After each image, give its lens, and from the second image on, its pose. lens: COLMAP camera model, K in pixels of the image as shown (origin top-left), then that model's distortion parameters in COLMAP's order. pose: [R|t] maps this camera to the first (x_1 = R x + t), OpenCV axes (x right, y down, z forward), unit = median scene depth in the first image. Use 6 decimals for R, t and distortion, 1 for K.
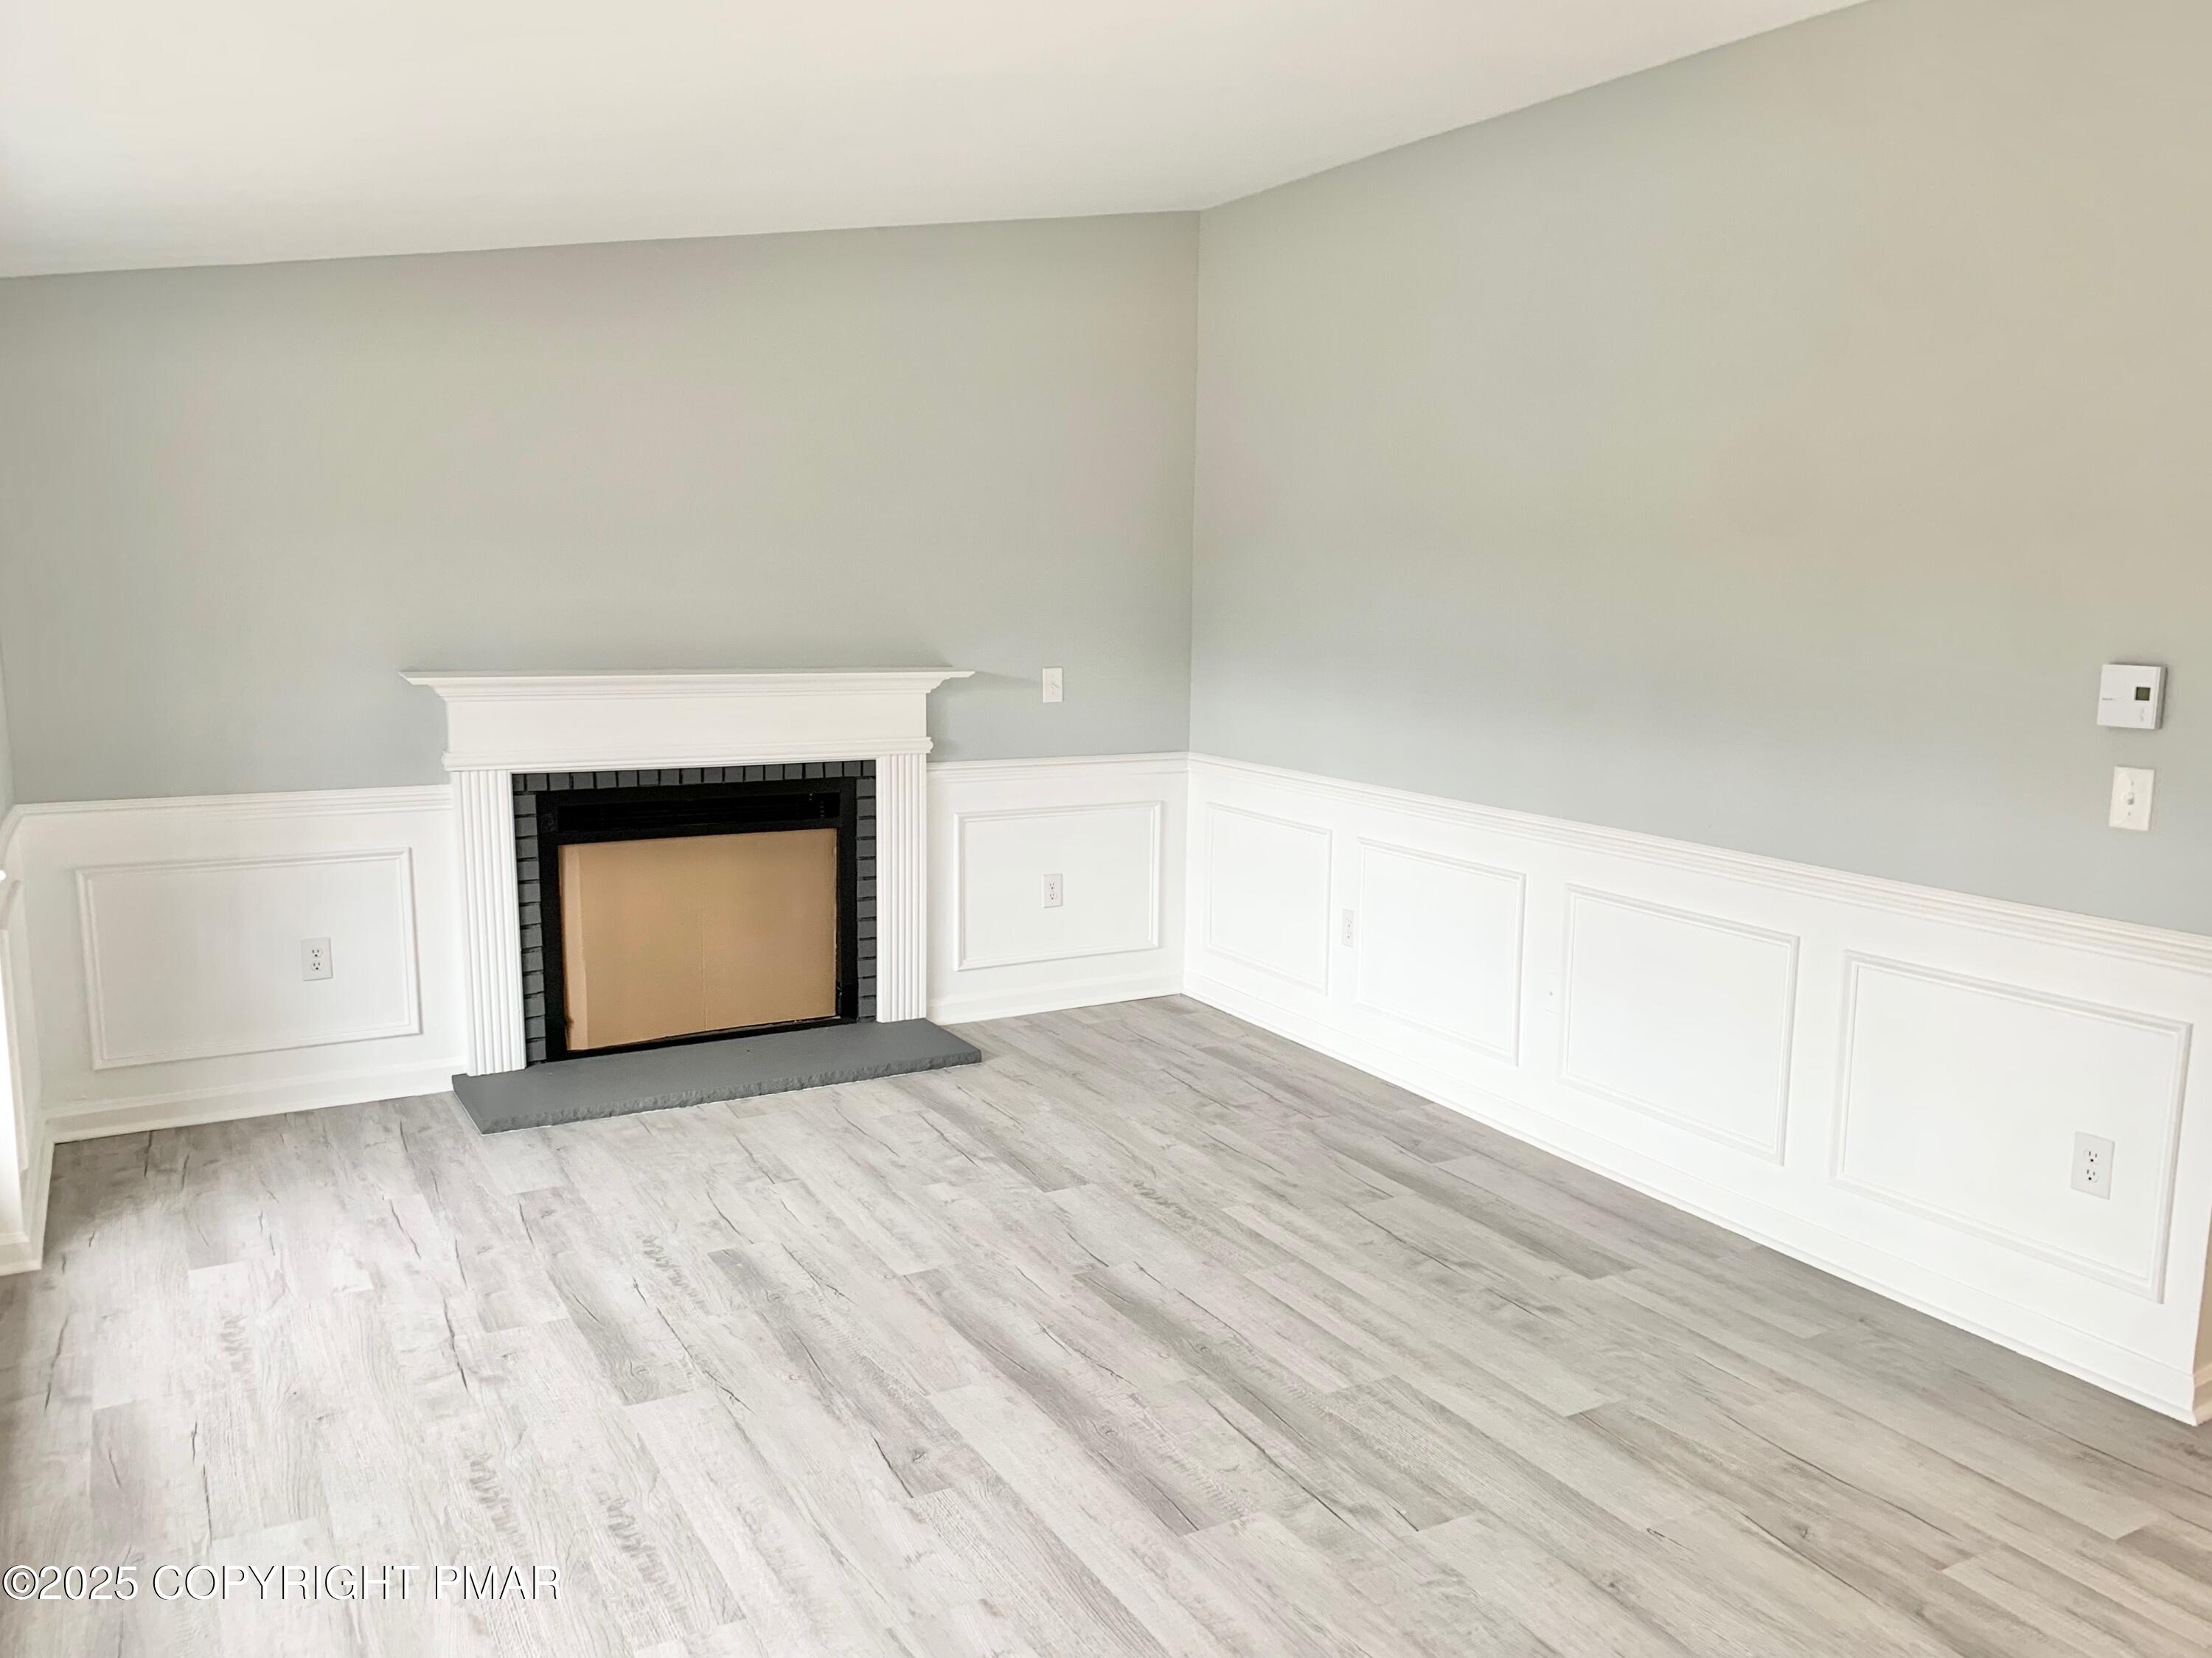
lens RADIAL K [[1678.4, 0, 1100.2], [0, 1678.4, 814.5], [0, 0, 1]] dist [0.067906, -0.103578]
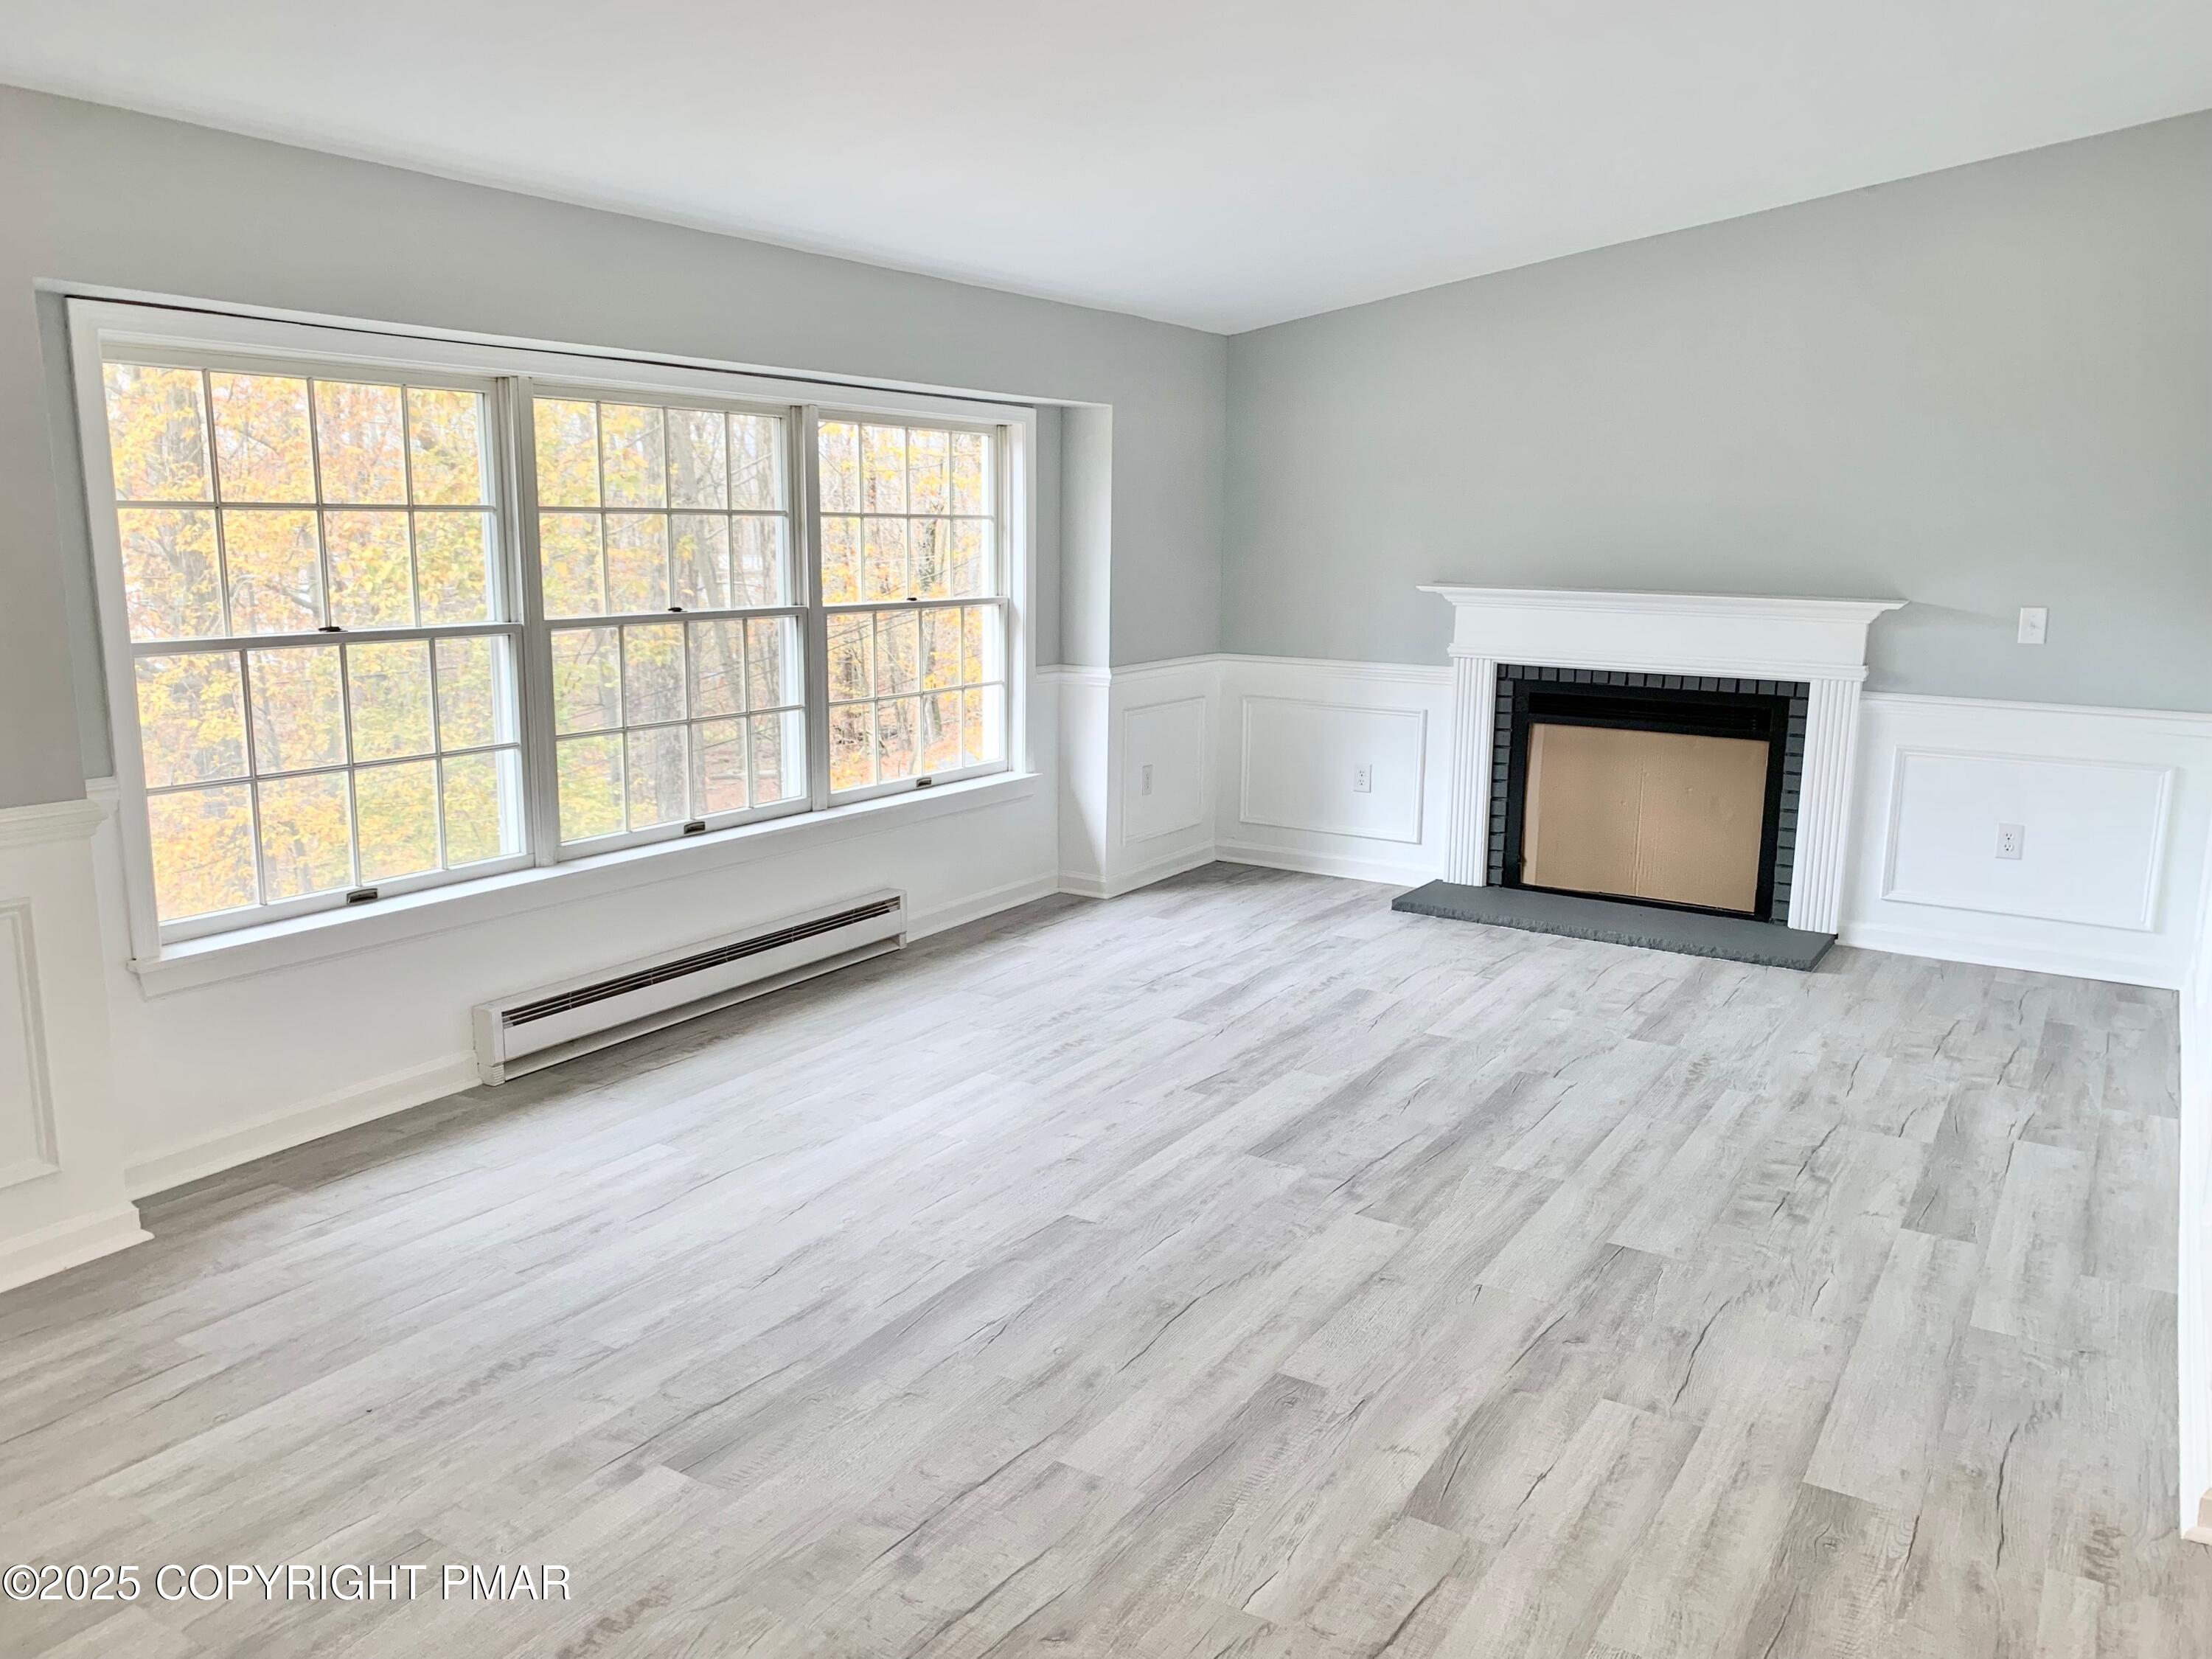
lens RADIAL K [[1678.5, 0, 1100.2], [0, 1678.5, 815.0], [0, 0, 1]] dist [0.067906, -0.103578]
pose [[0.478919, 0.148740, -0.865166, 0.862784], [-0.134060, 0.986374, 0.095367, 0.011877], [0.867562, 0.070311, 0.492334, 0.112473]]
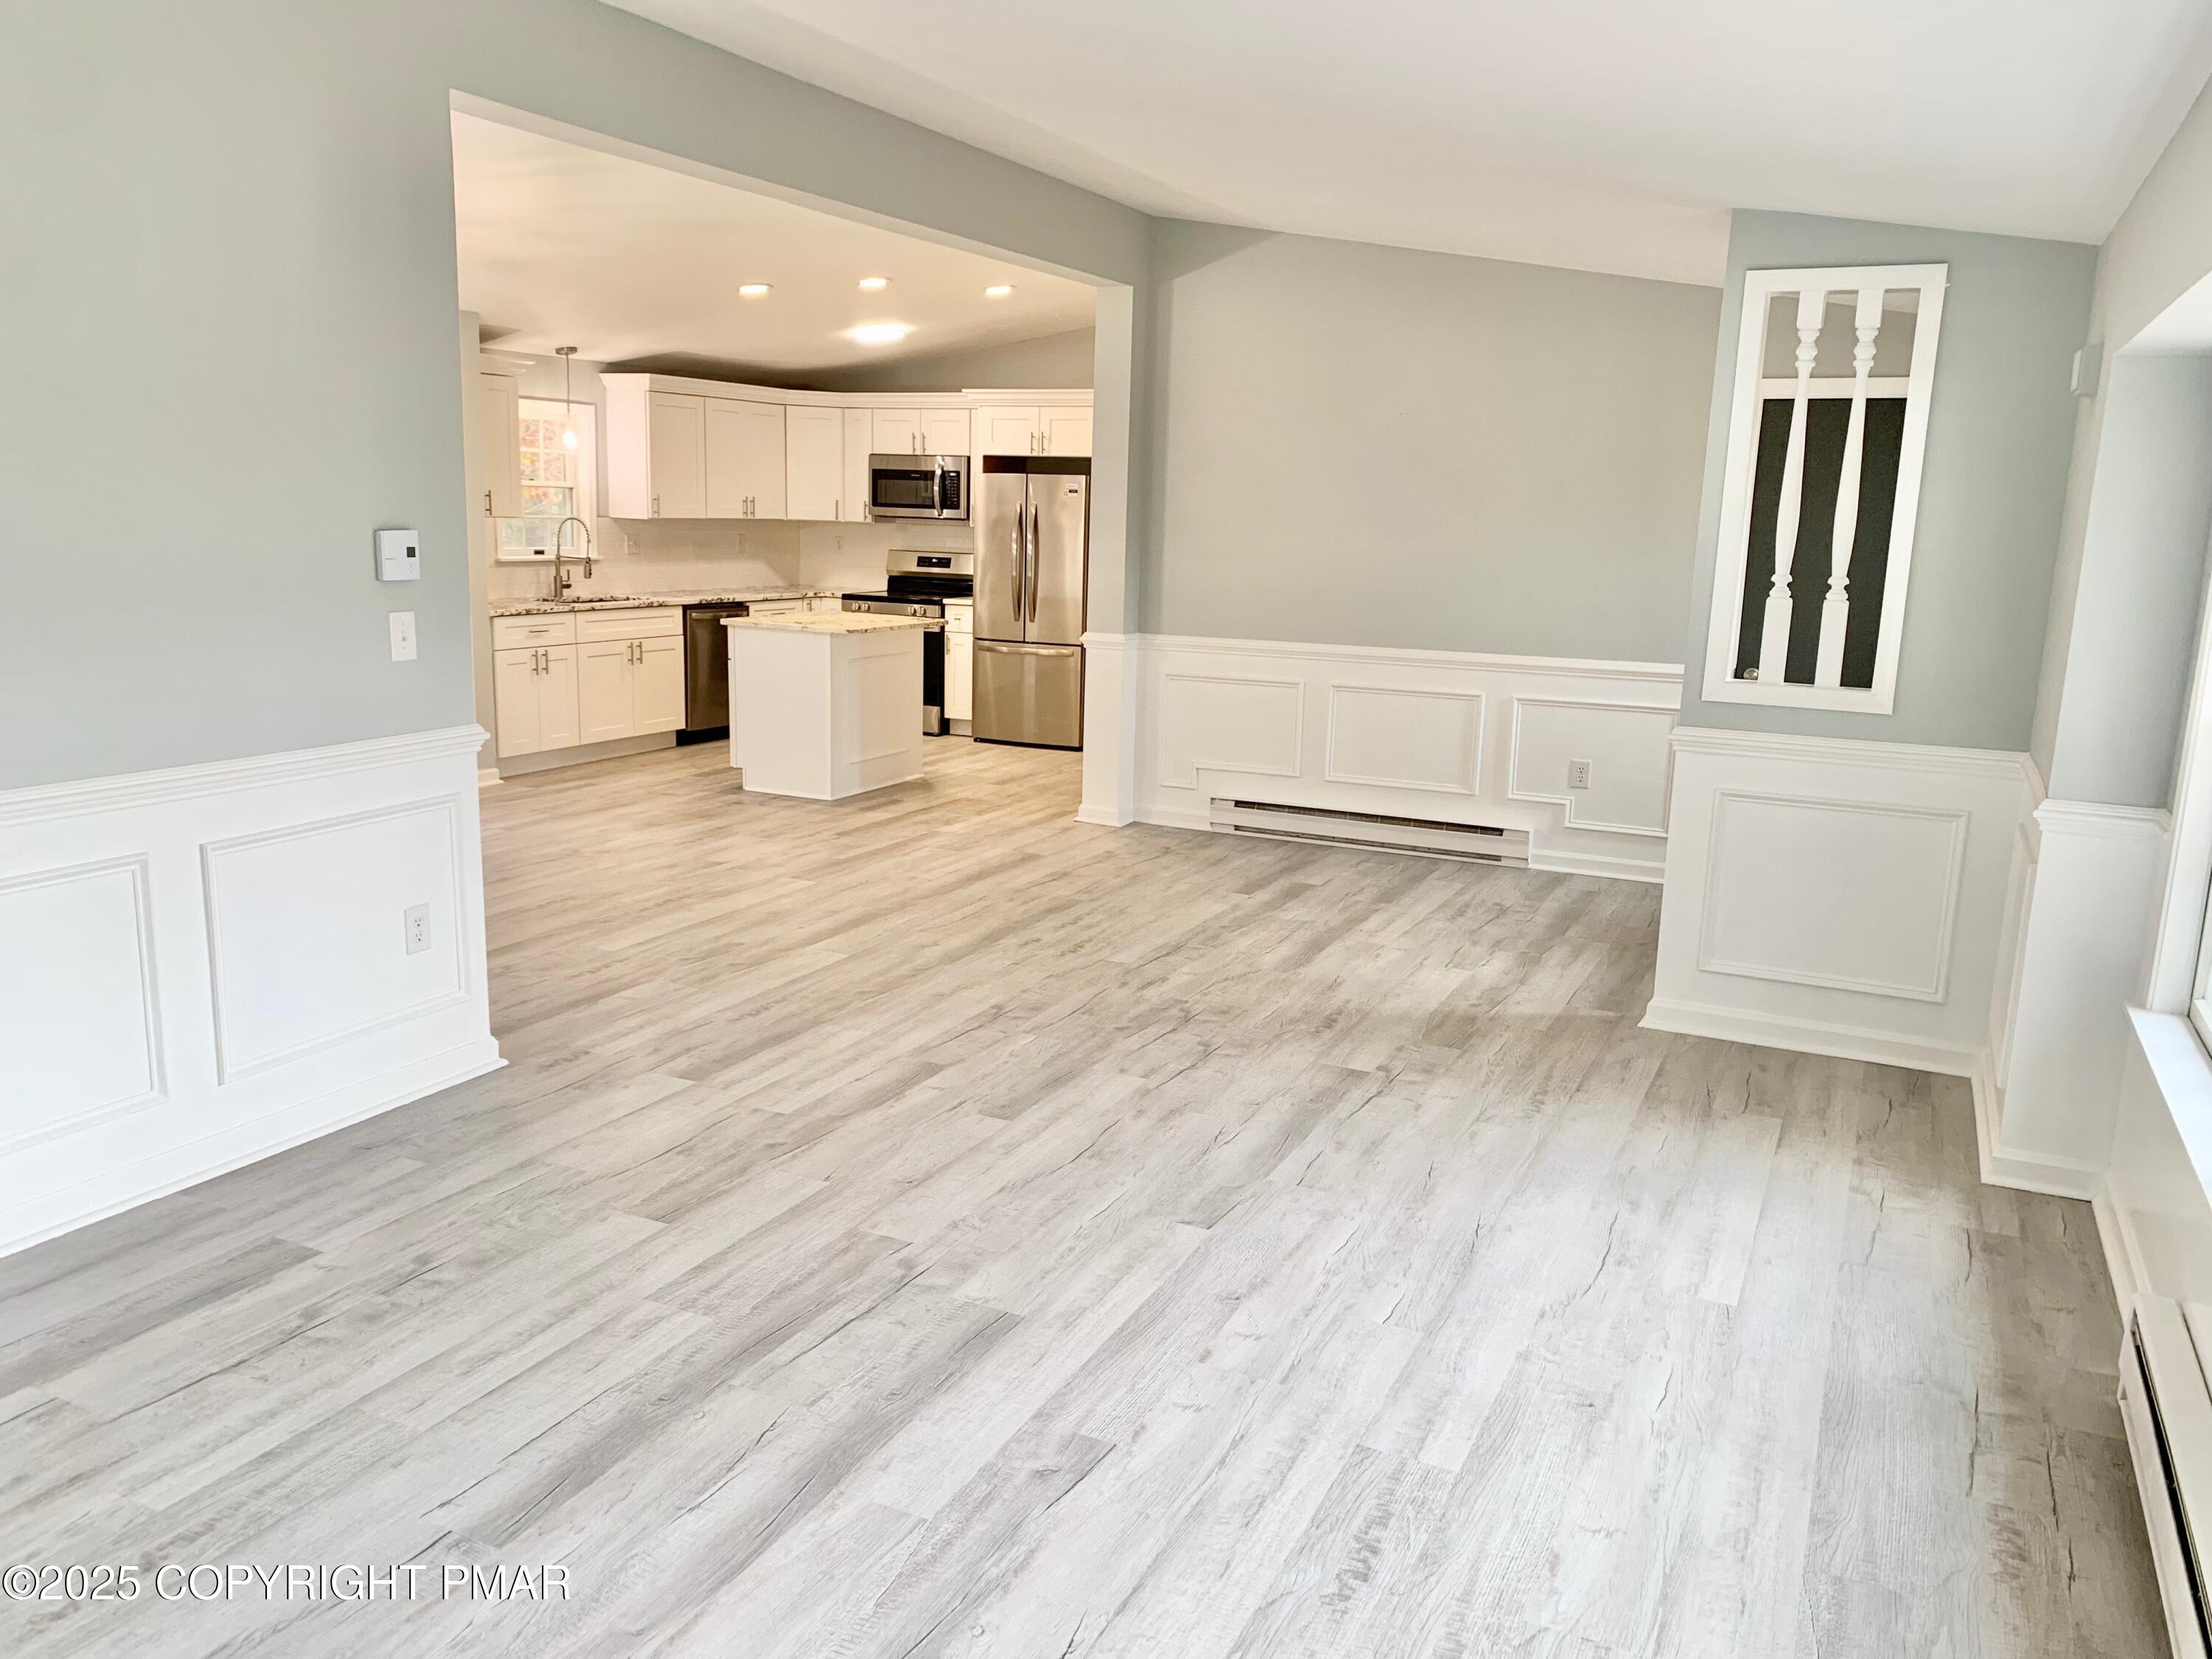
lens RADIAL K [[1698.1, 0, 1068.9], [0, 1698.1, 815.2], [0, 0, 1]] dist [0.081421, -0.109780]
pose [[-0.556072, -0.181435, 0.811089, -0.618154], [0.085137, 0.958314, 0.272737, -0.159148], [-0.826762, 0.220715, -0.517445, 1.083393]]
